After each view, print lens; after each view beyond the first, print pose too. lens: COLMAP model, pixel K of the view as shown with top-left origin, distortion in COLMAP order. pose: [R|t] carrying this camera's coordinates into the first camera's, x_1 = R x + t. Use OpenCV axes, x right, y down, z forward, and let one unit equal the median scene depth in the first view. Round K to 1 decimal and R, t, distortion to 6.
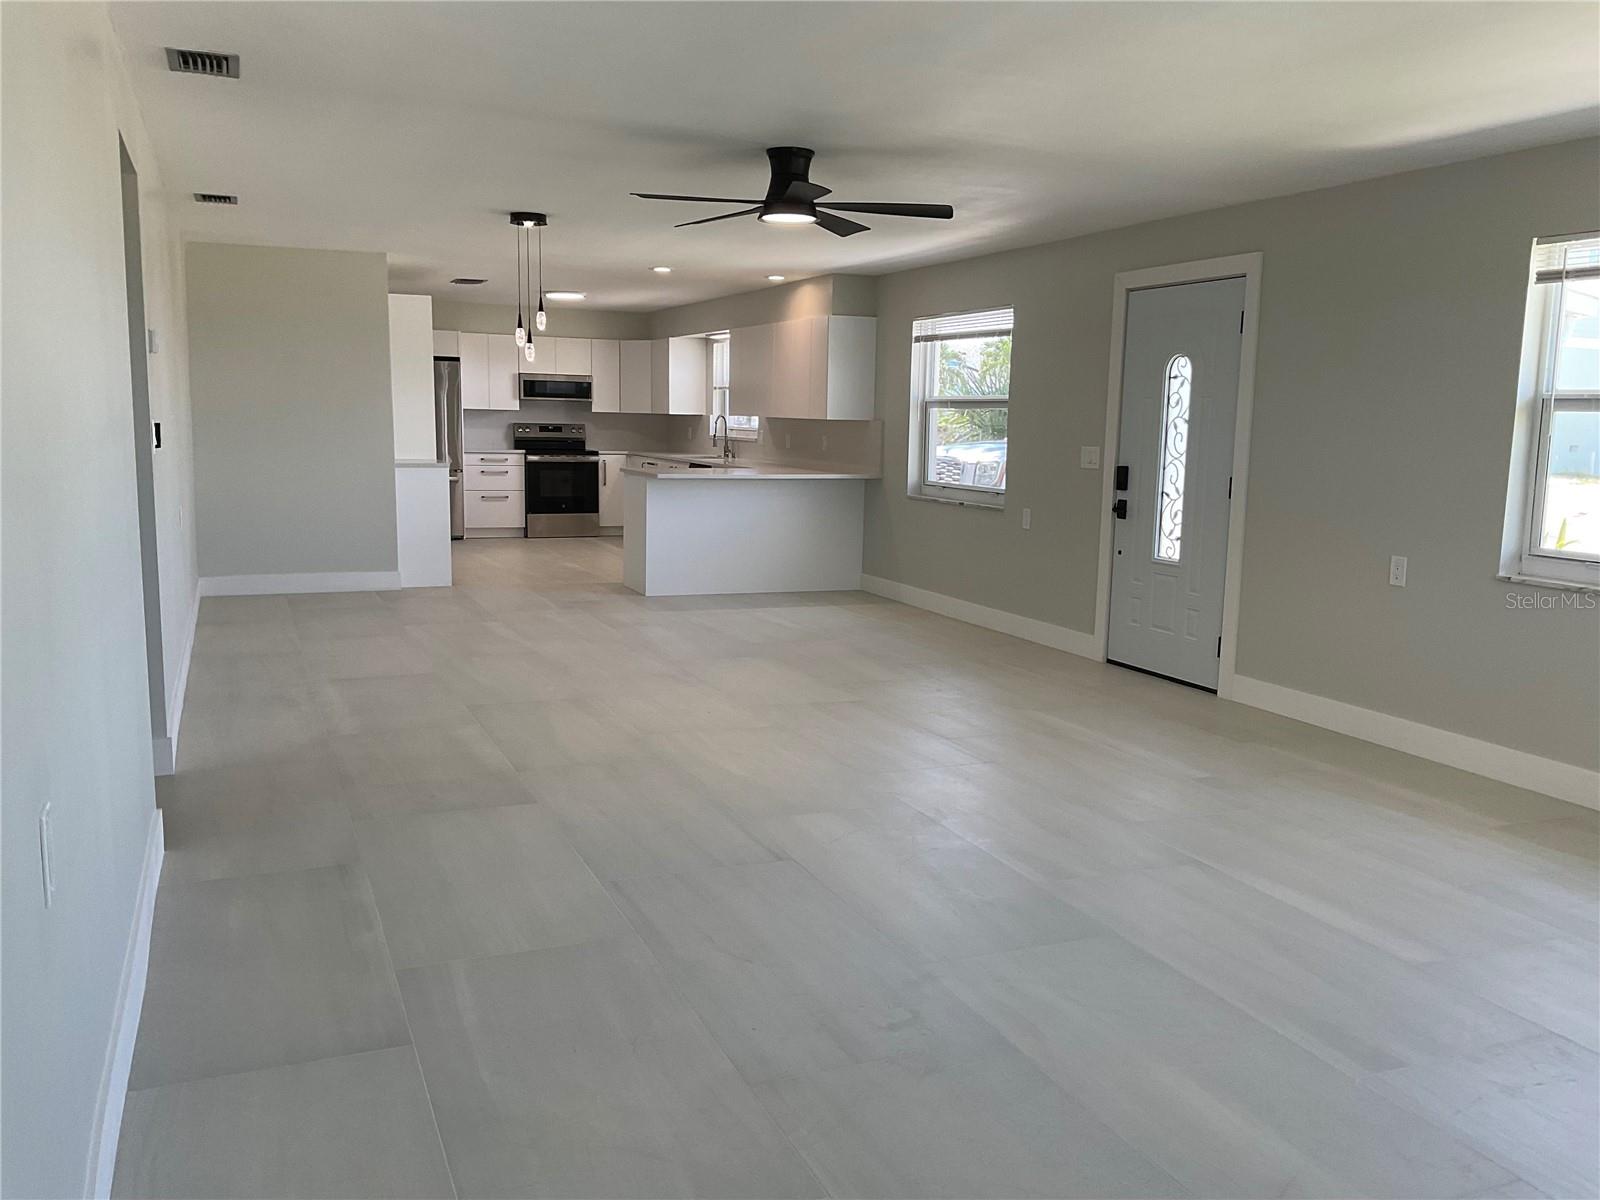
lens RADIAL K [[1319.9, 0, 800.0], [0, 1319.9, 600.0], [0, 0, 1]] dist [0.116187, -0.206617]
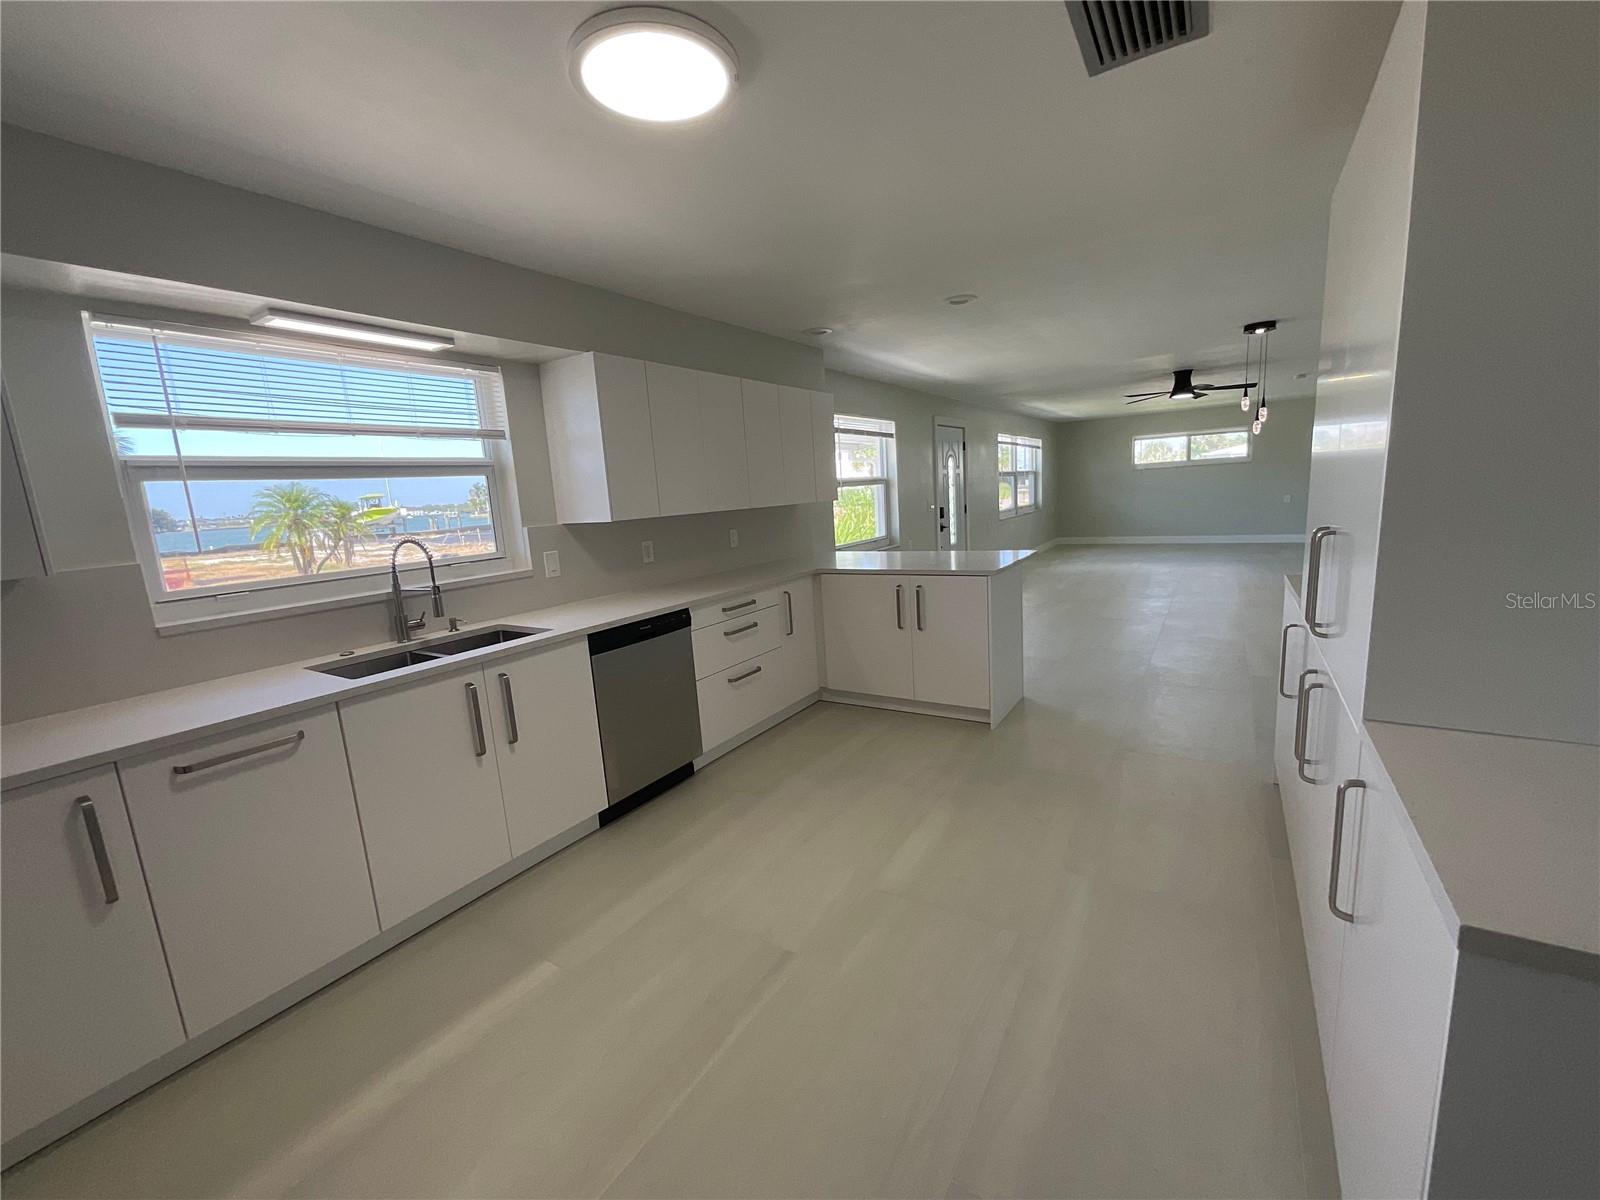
lens RADIAL K [[656.8, 0, 800.0], [0, 656.8, 600.0], [0, 0, 1]] dist [-0.008722, 0.000347]
pose [[-0.565036, -0.116204, 0.816842, -0.340899], [0.172017, 0.951684, 0.254376, -0.178814], [-0.806936, 0.284242, -0.517747, 1.189205]]
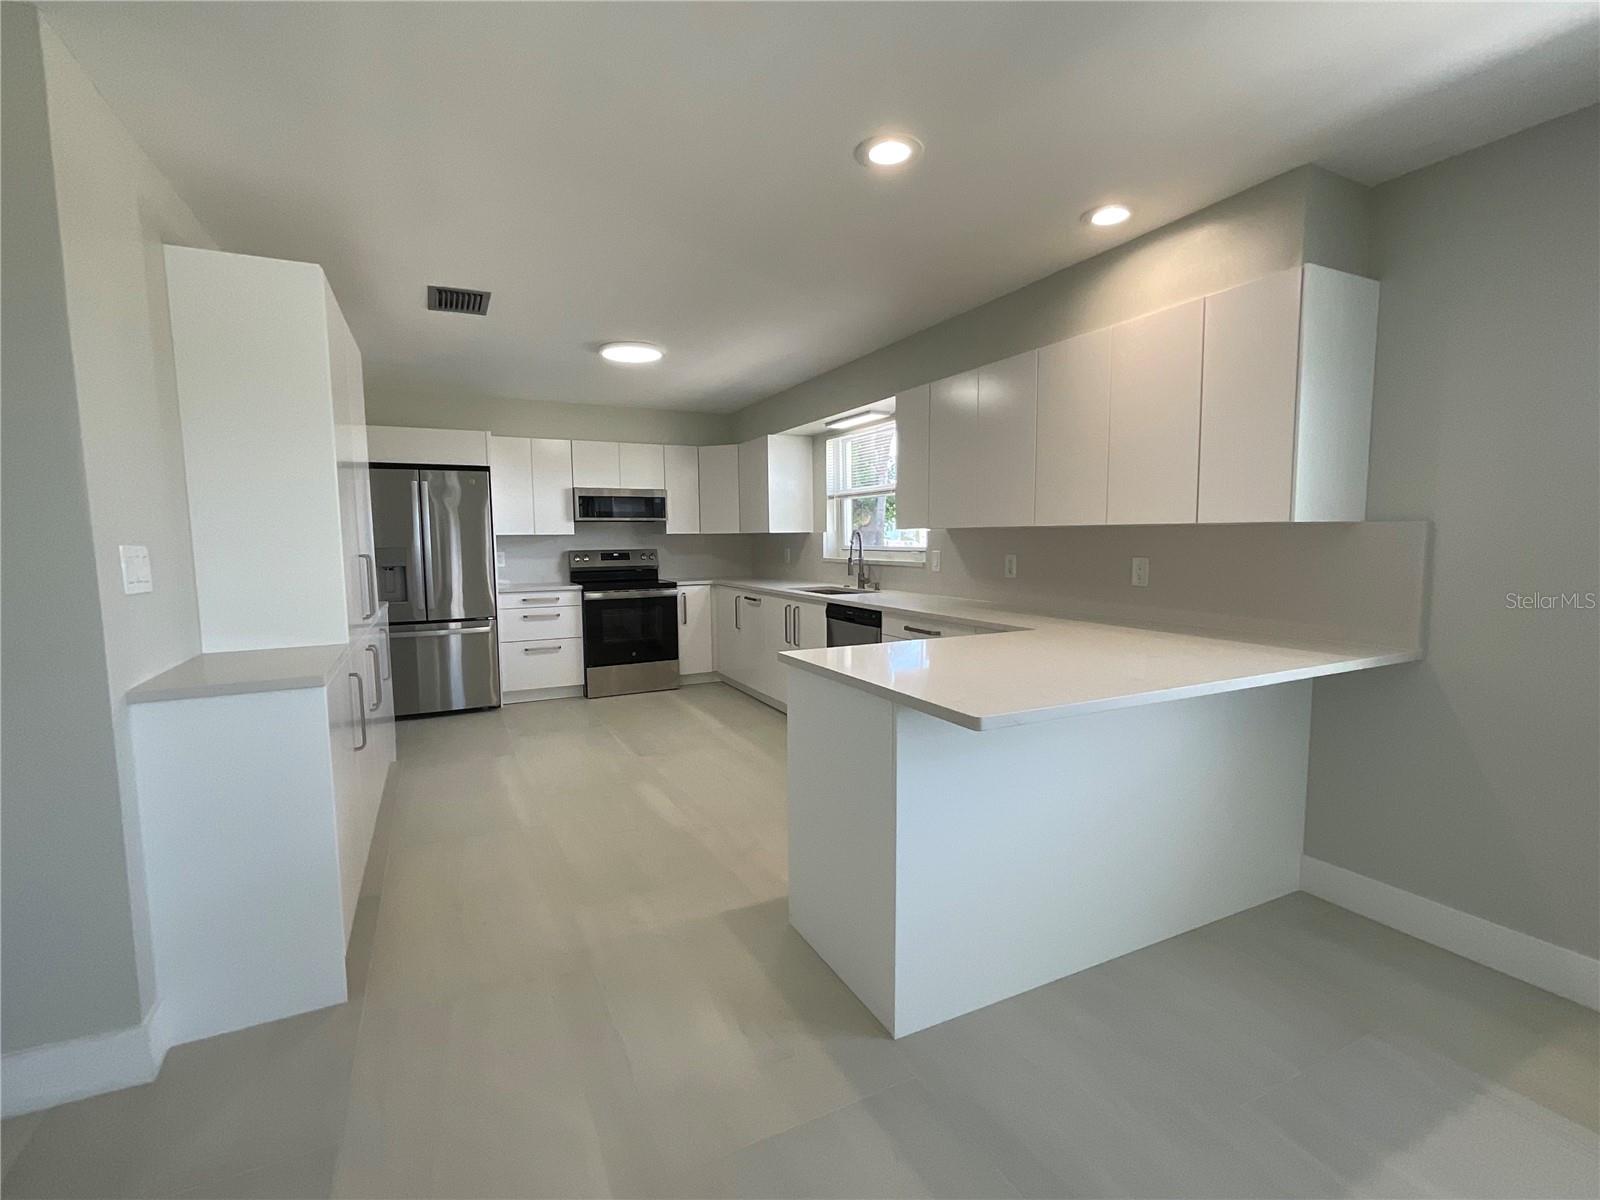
lens RADIAL K [[723.0, 0, 800.0], [0, 723.0, 600.0], [0, 0, 1]] dist [0.003572, 0.000684]
pose [[0.997638, -0.034374, 0.059467, -0.133491], [0.037511, 0.997918, -0.052462, -0.097501], [-0.057540, 0.054569, 0.996851, 0.721287]]
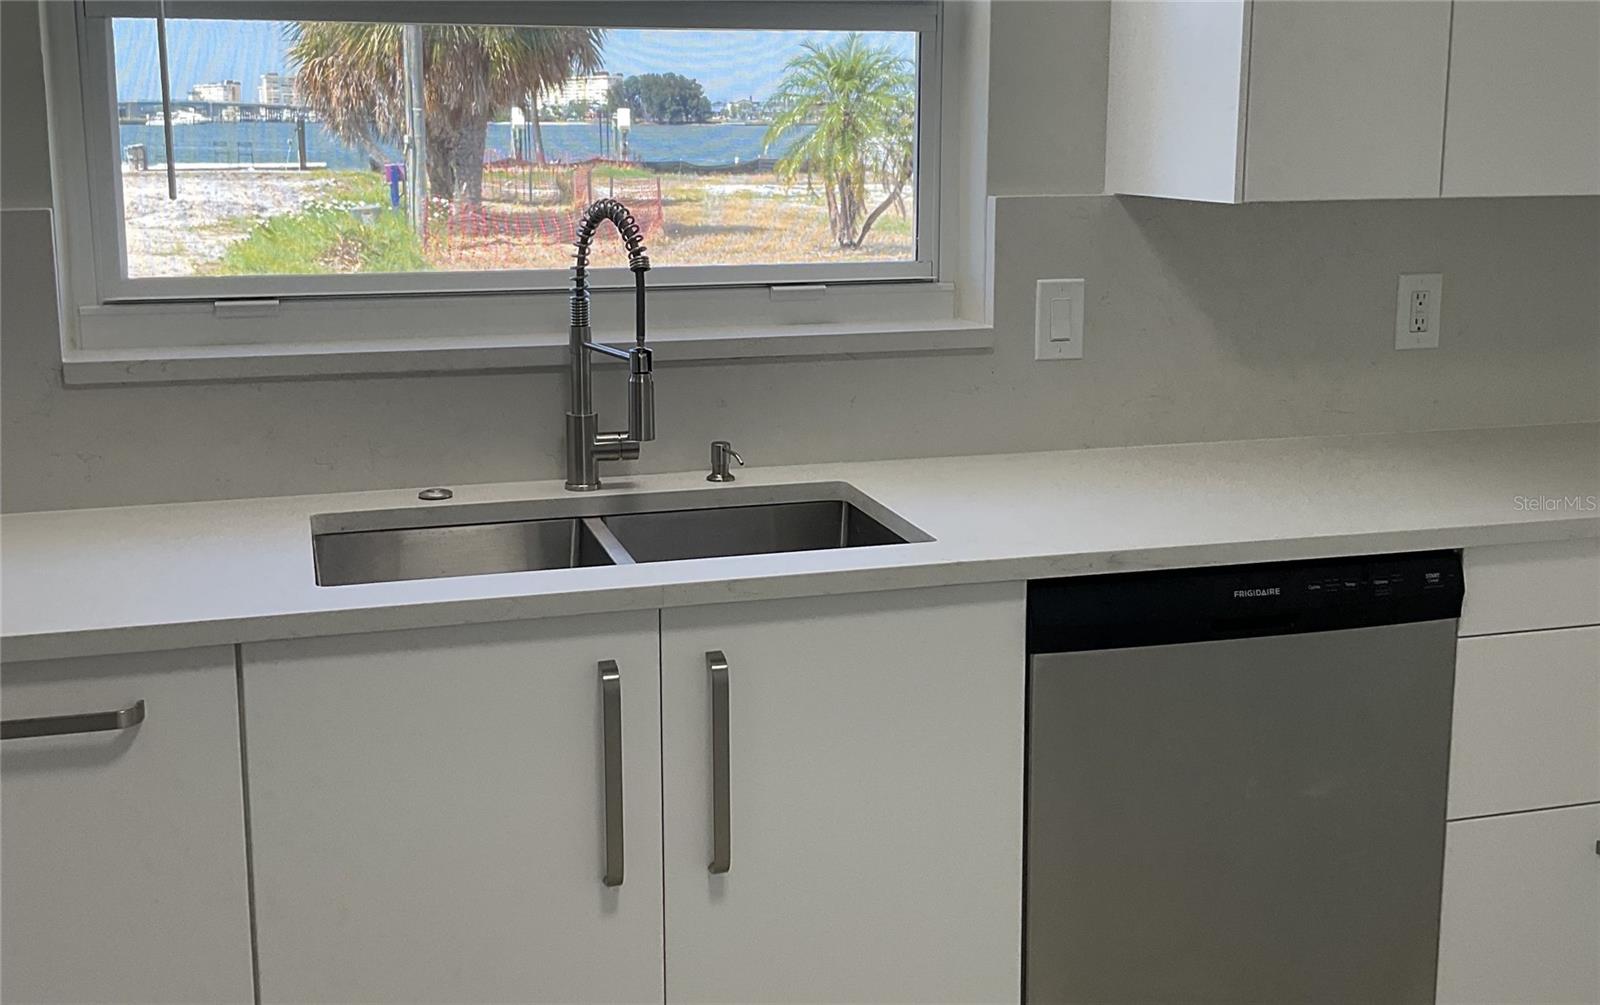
lens RADIAL K [[1770.1, 0, 777.6], [0, 1770.1, 410.2], [0, 0, 1]] dist [0.058678, 0.002104]
pose [[0.125246, -0.176995, 0.976210, -0.287580], [0.148247, 0.976250, 0.157982, -0.171162], [-0.980987, 0.124934, 0.148511, 1.124325]]
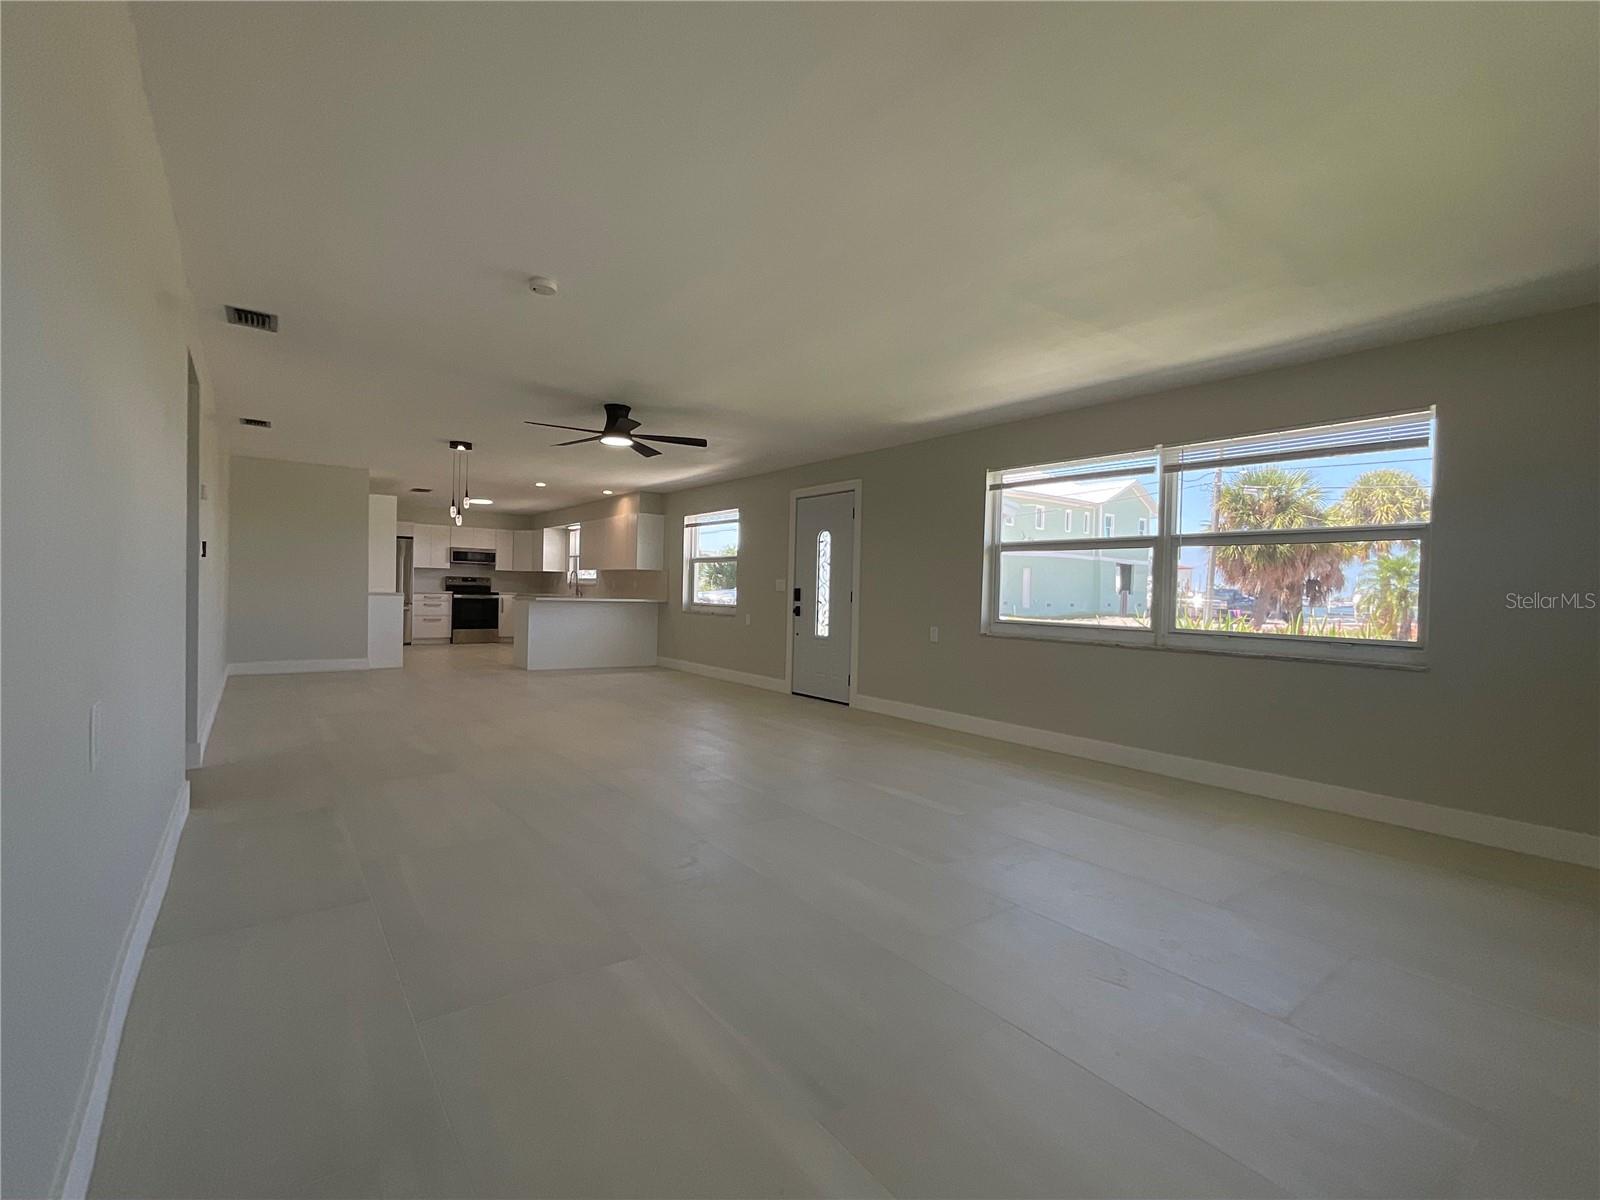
lens RADIAL K [[723.0, 0, 800.0], [0, 723.0, 600.0], [0, 0, 1]] dist [0.003572, 0.000684]
pose [[0.969954, 0.002006, 0.243281, -0.002708], [0.028043, 0.992379, -0.119991, 0.026215], [-0.241667, 0.123208, 0.962505, 0.007463]]
